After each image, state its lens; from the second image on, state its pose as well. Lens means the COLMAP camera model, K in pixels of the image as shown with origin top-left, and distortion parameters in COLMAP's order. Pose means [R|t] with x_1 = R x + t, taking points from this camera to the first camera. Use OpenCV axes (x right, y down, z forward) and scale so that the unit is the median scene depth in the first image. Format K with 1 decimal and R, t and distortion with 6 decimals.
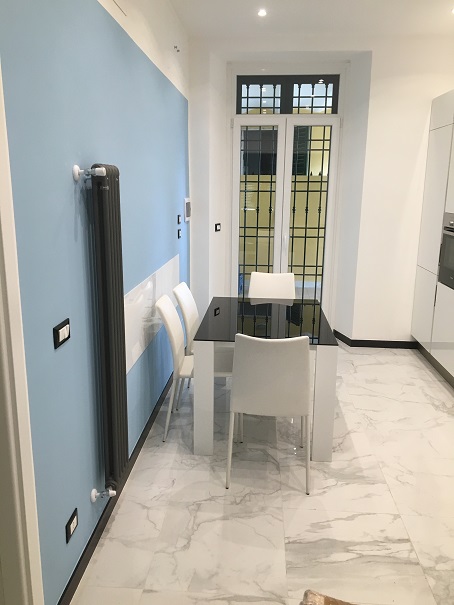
lens RADIAL K [[510.1, 0, 227.0], [0, 510.1, 302.5], [0, 0, 1]] dist [0.050585, -0.063797]
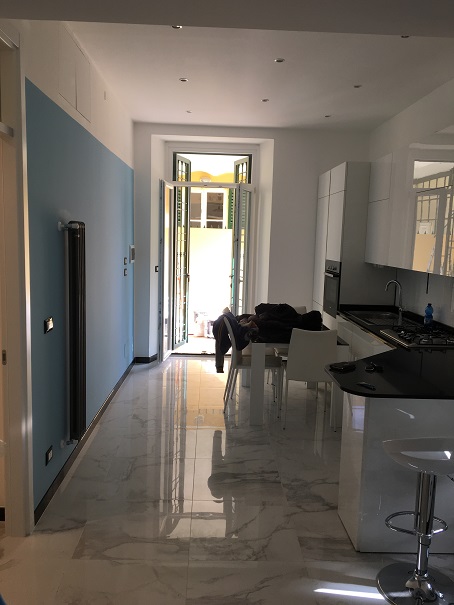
lens RADIAL K [[510.1, 0, 227.0], [0, 510.1, 302.5], [0, 0, 1]] dist [0.050585, -0.063797]
pose [[0.994831, 0.006435, 0.101343, 0.051933], [0.003388, 0.995331, -0.096464, 0.112442], [-0.101491, 0.096309, 0.990164, -0.496417]]
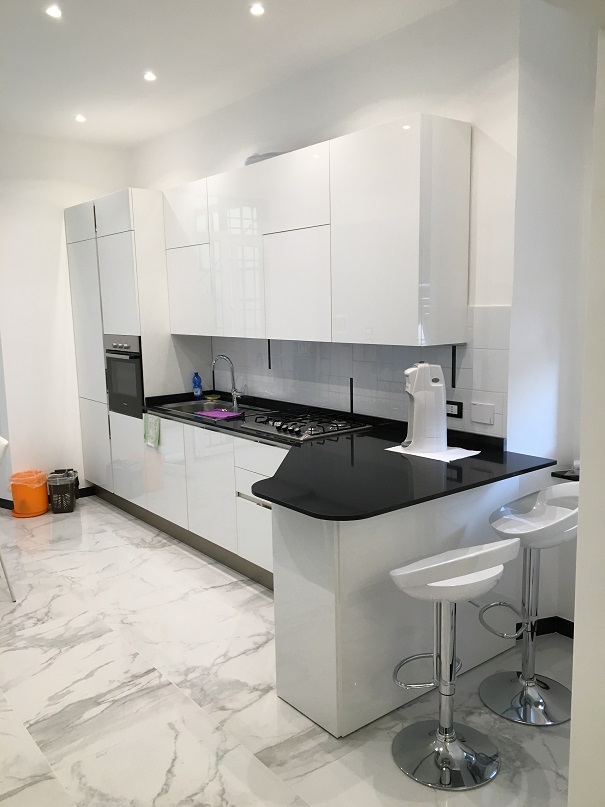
lens RADIAL K [[680.4, 0, 302.5], [0, 680.4, 403.5], [0, 0, 1]] dist [0.050585, -0.063797]
pose [[0.740027, -0.127796, 0.660324, -0.218512], [0.181514, 0.983301, -0.013120, 0.041671], [-0.647621, 0.129567, 0.750866, -0.196521]]
